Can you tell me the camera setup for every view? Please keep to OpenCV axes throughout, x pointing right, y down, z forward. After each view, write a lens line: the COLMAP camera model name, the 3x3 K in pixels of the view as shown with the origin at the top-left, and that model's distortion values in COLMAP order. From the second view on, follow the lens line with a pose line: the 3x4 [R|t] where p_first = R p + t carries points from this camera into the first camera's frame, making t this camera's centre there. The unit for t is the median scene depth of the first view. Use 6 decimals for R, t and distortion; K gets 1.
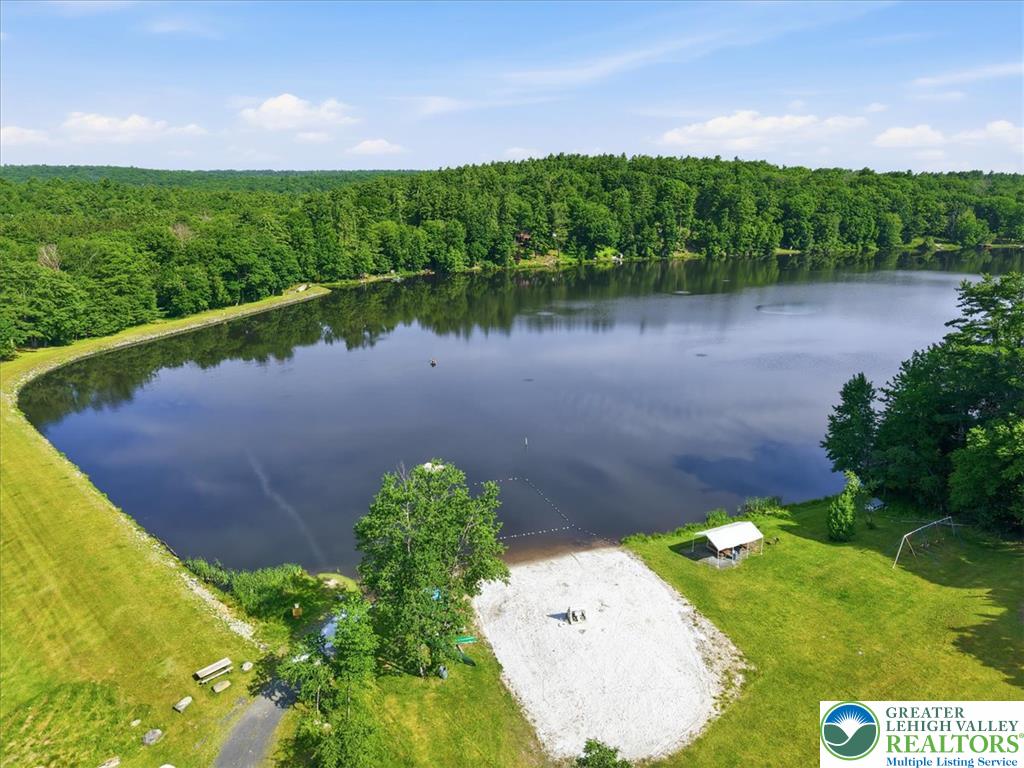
lens RADIAL K [[695.1, 0, 508.5], [0, 695.1, 384.8], [0, 0, 1]] dist [0.026833, -0.033554]
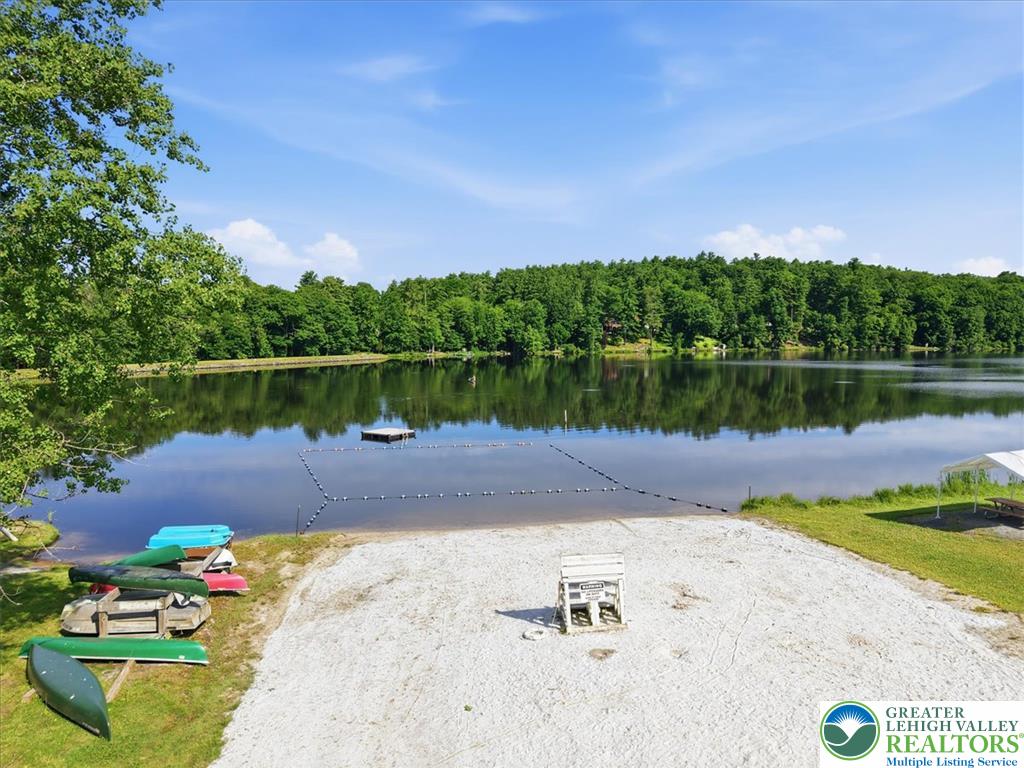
lens RADIAL K [[695.1, 0, 504.4], [0, 695.1, 383.0], [0, 0, 1]] dist [0.026833, -0.033554]
pose [[0.989150, 0.010963, -0.146502, 0.017840], [-0.039826, 0.979880, -0.195573, 0.051014], [0.141411, 0.199286, 0.969685, 0.119783]]
